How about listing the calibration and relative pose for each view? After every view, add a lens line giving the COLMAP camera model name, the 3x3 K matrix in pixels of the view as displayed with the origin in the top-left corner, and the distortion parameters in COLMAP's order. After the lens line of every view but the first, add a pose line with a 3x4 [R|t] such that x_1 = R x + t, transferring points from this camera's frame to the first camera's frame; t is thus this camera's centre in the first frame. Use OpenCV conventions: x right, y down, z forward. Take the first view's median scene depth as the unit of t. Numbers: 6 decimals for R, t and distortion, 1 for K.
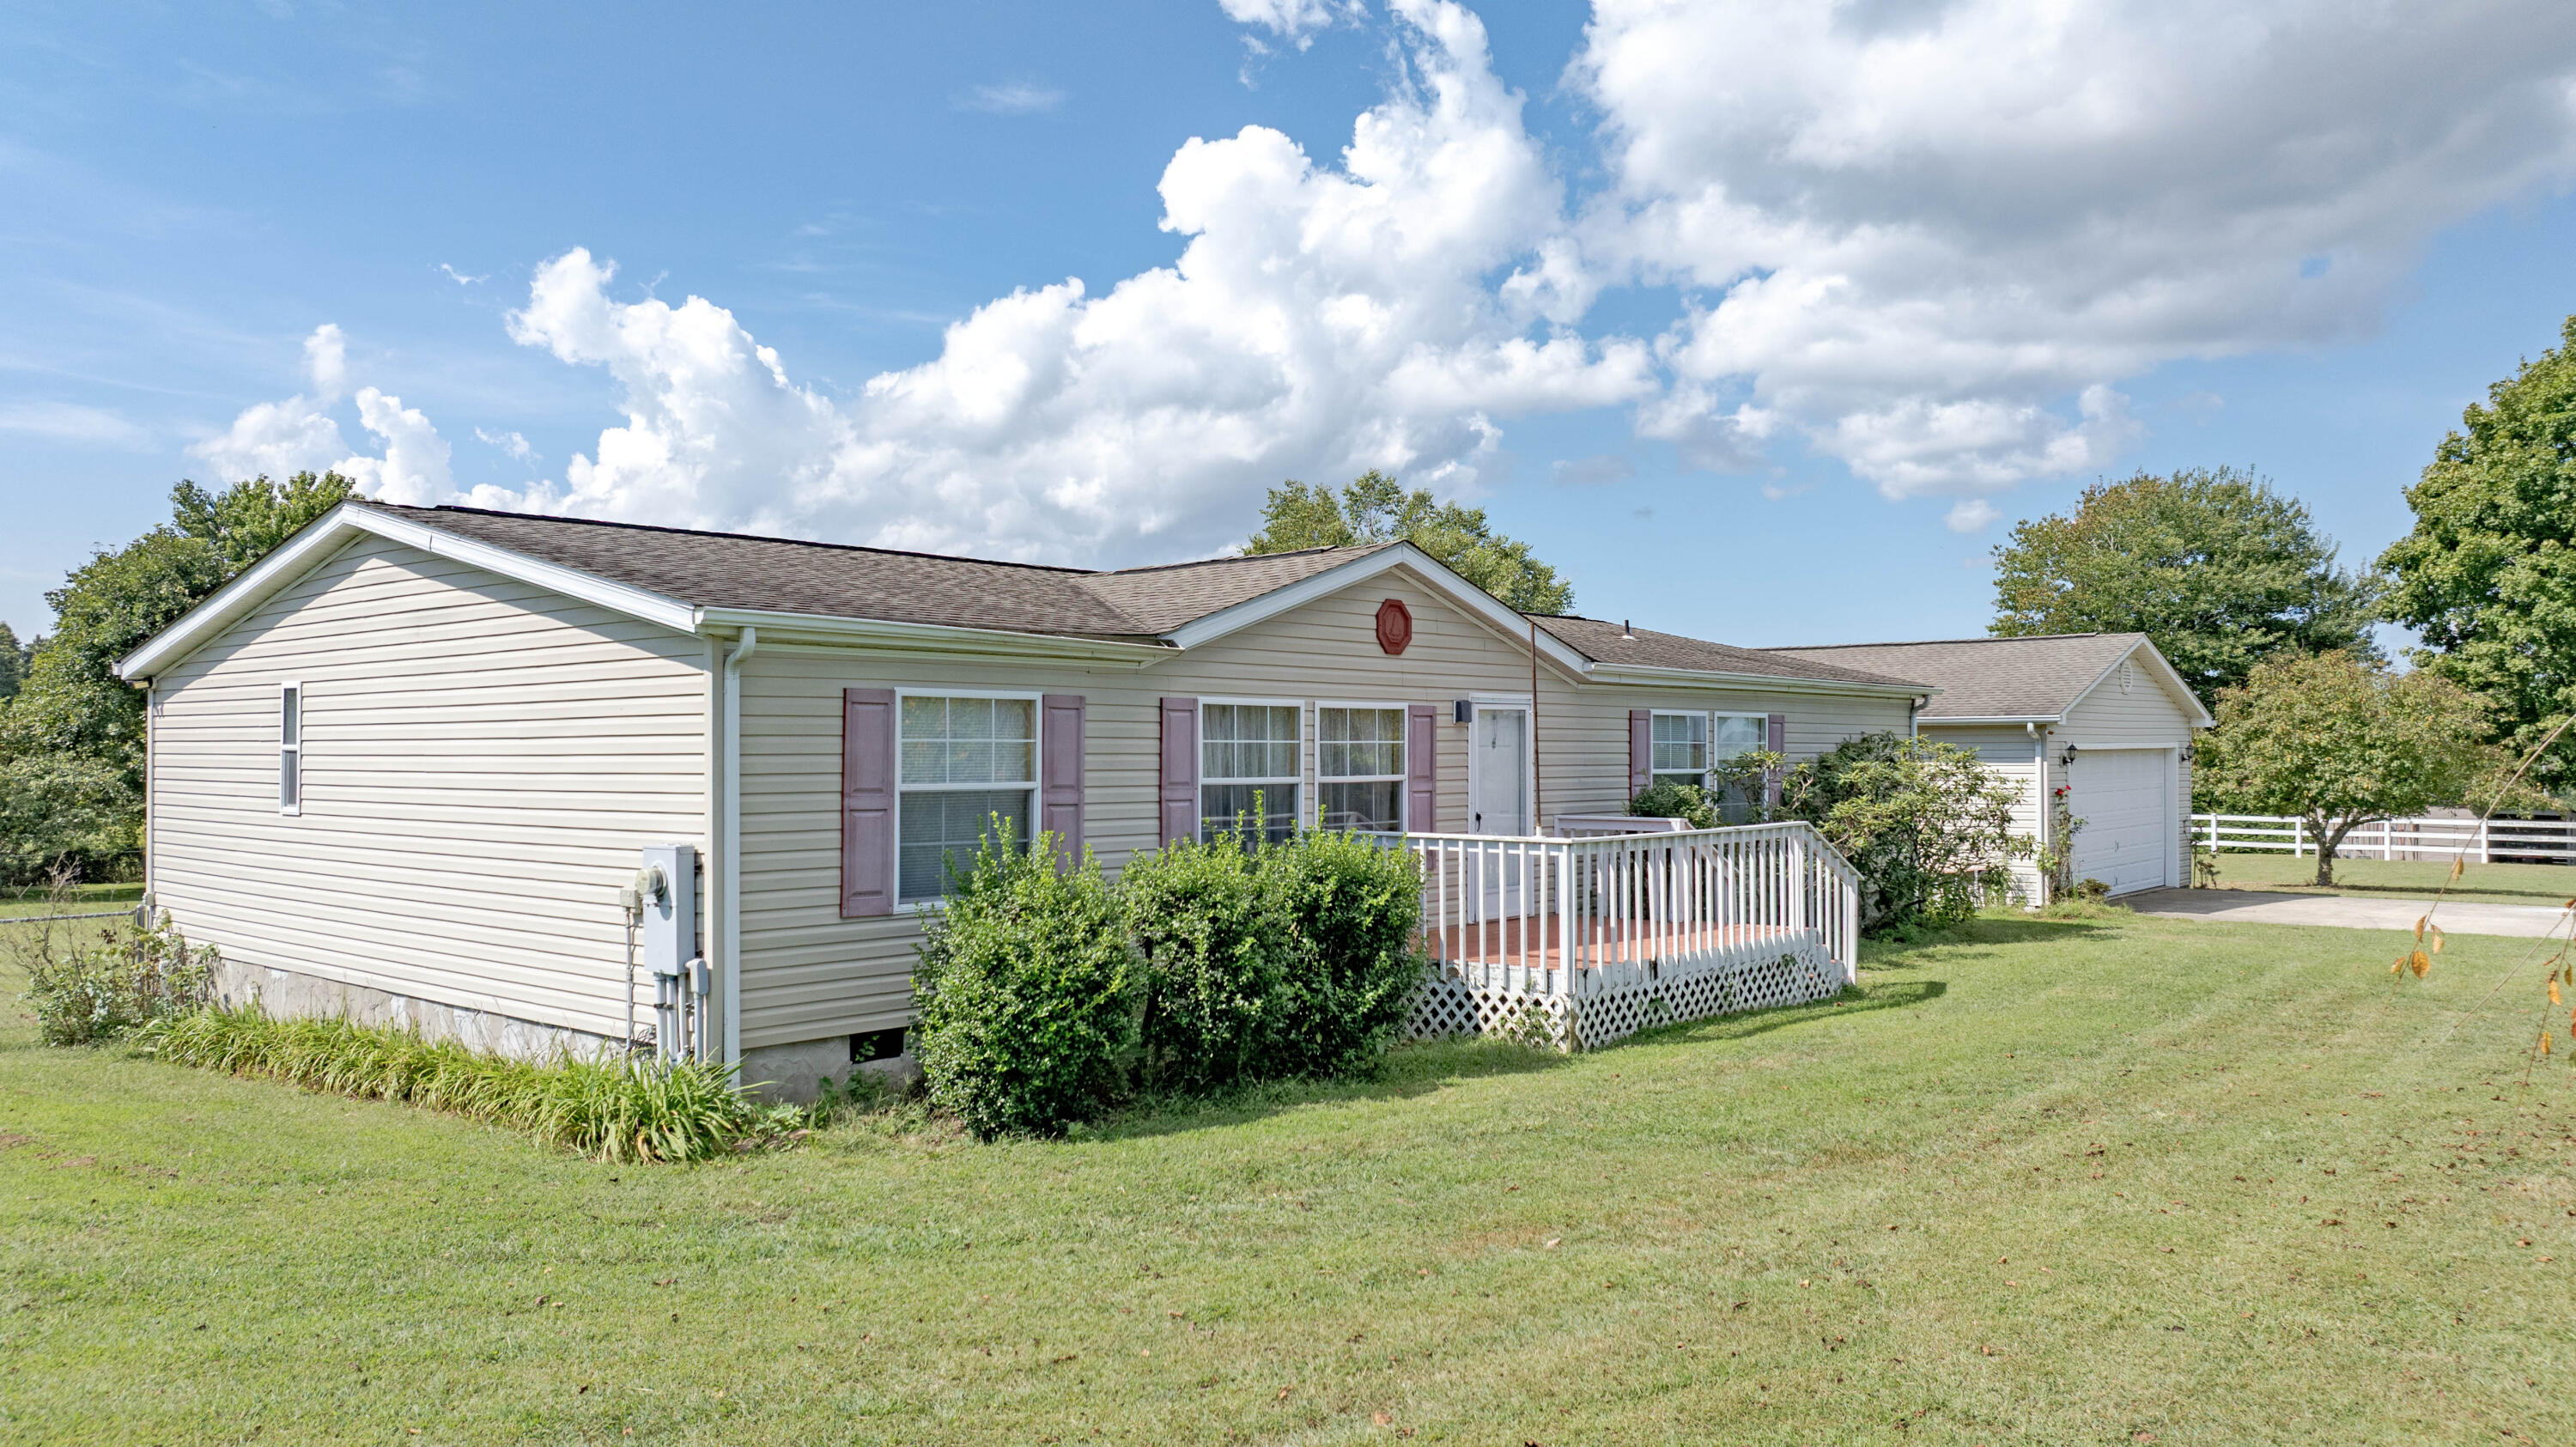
lens RADIAL K [[1829.1, 0, 1291.8], [0, 1829.1, 729.2], [0, 0, 1]] dist [-0.056296, 0.024183]
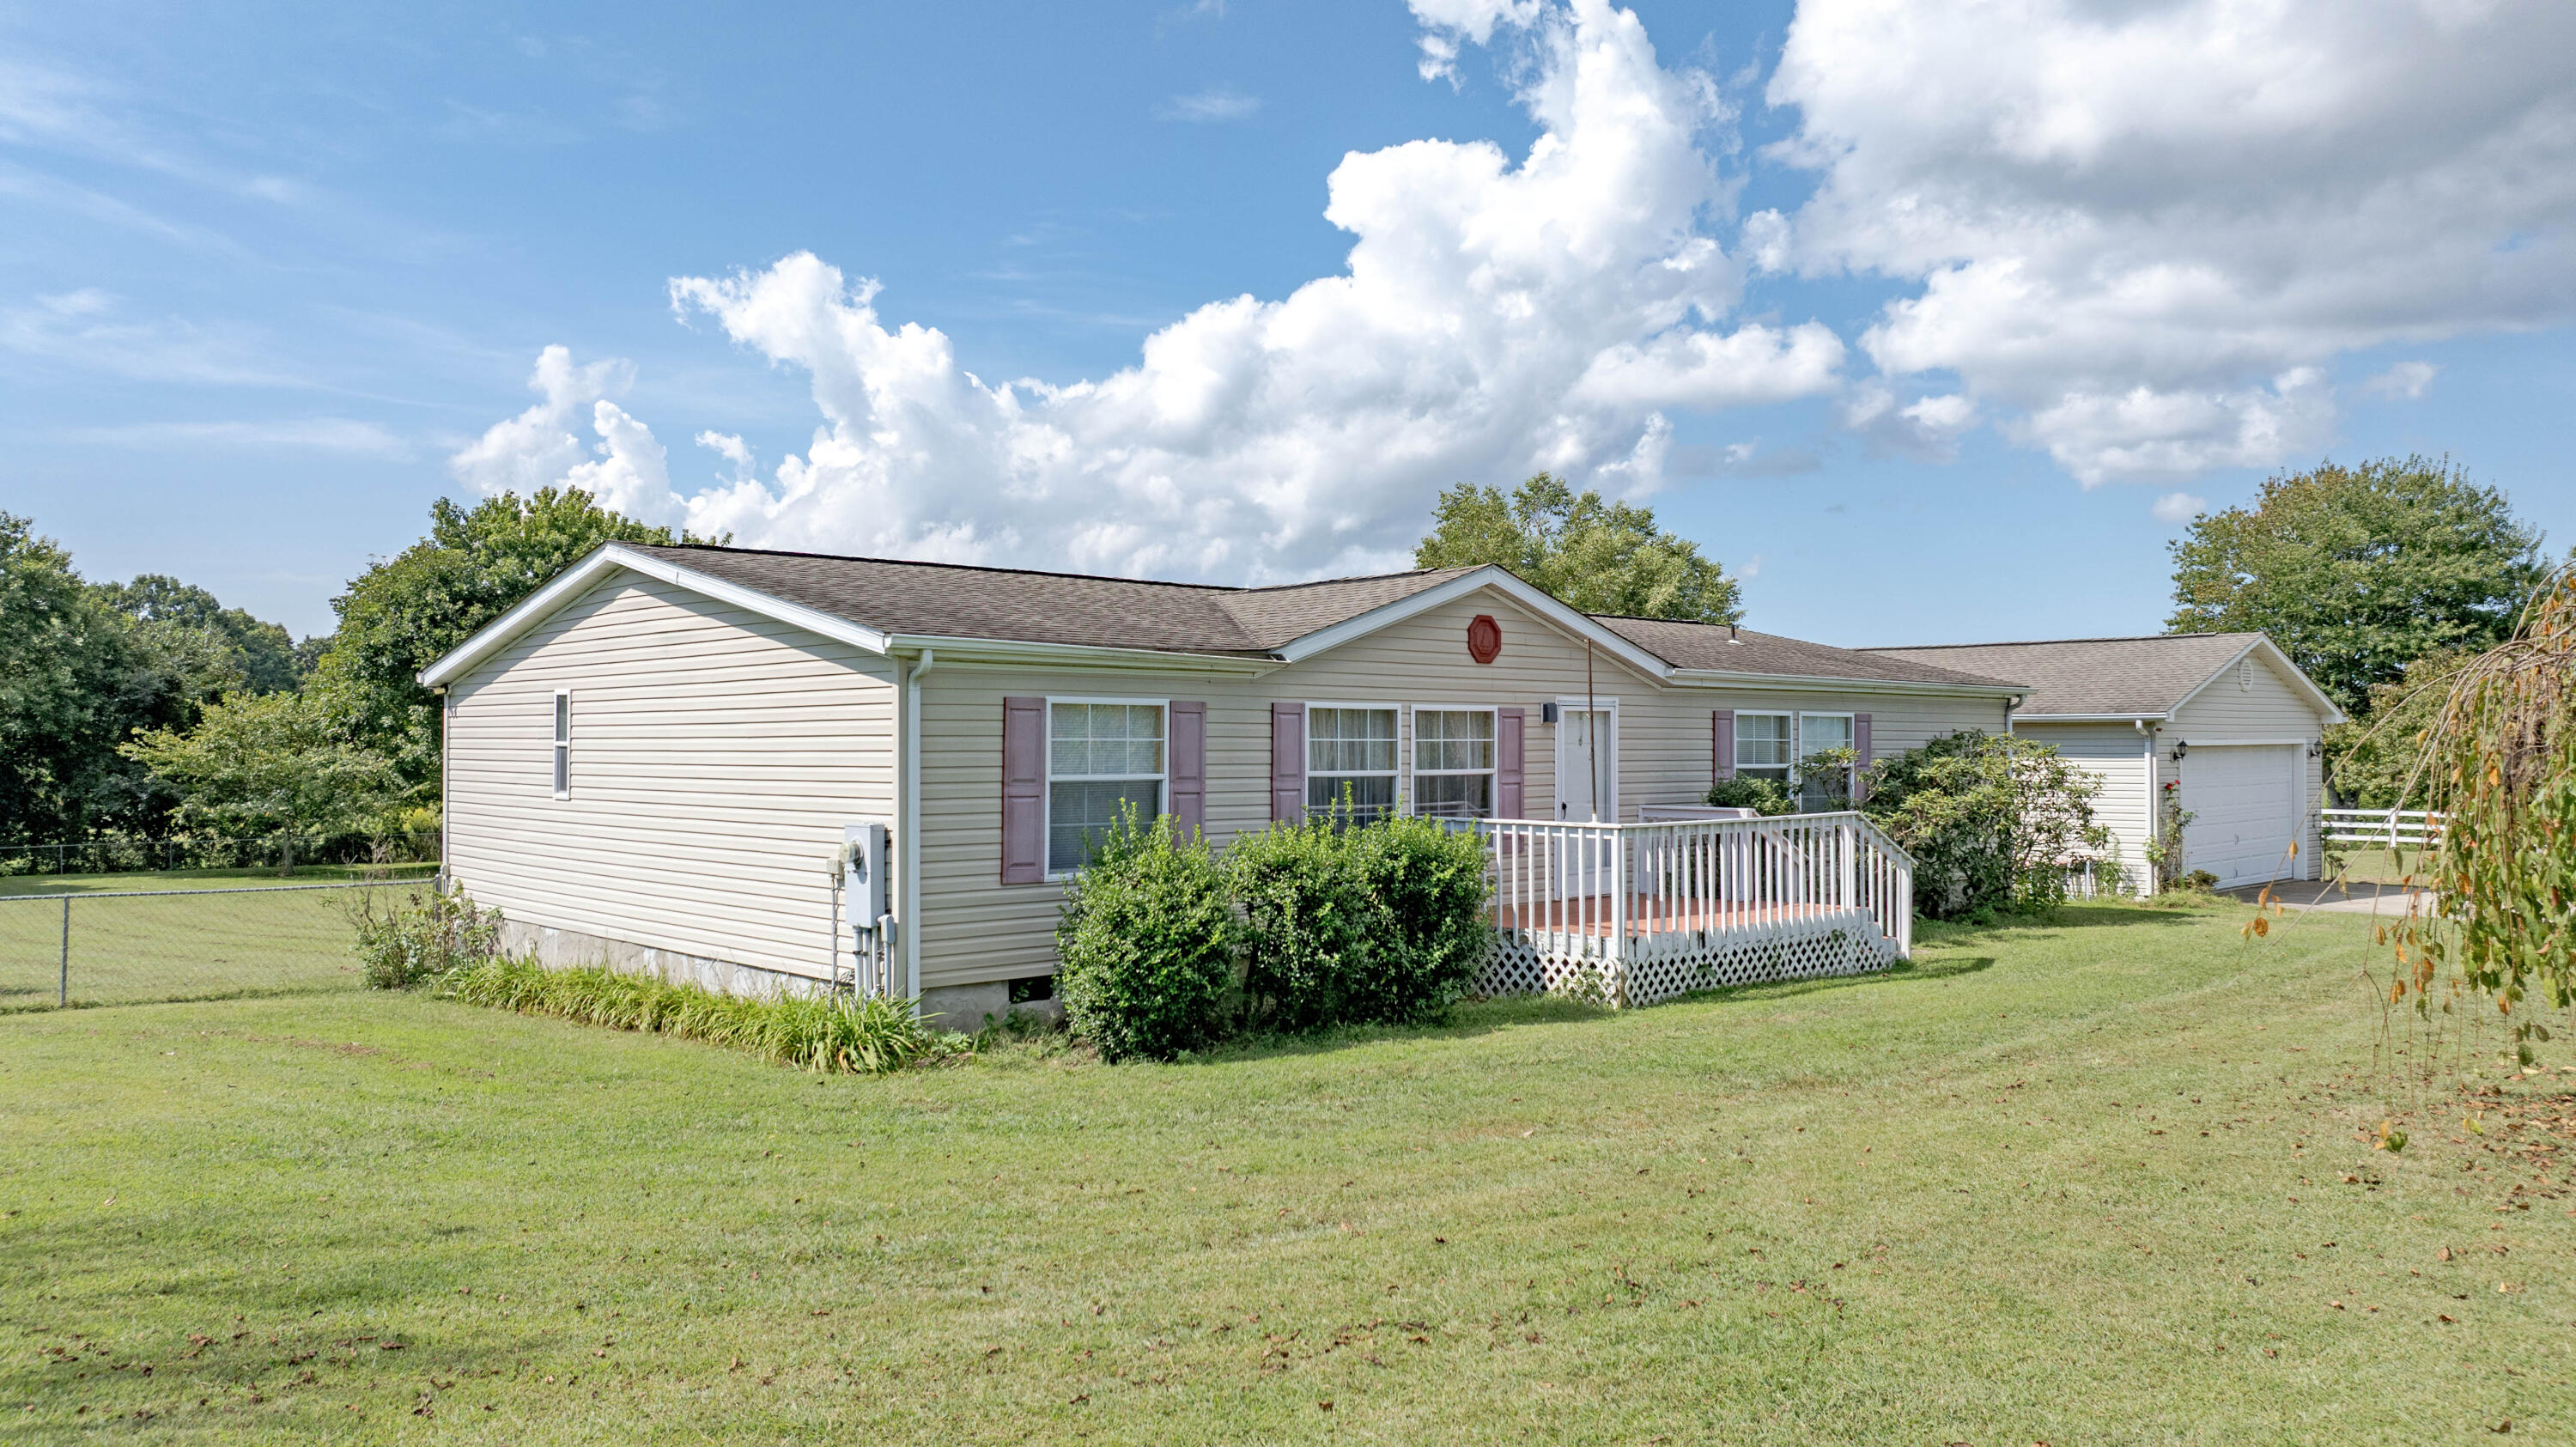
lens RADIAL K [[1829.1, 0, 1288.0], [0, 1829.1, 723.4], [0, 0, 1]] dist [-0.056296, 0.024183]
pose [[0.994079, 0.000219, -0.108656, 0.060446], [-0.000093, 0.999999, 0.001167, -0.004926], [0.108657, -0.001150, 0.994079, -0.156495]]
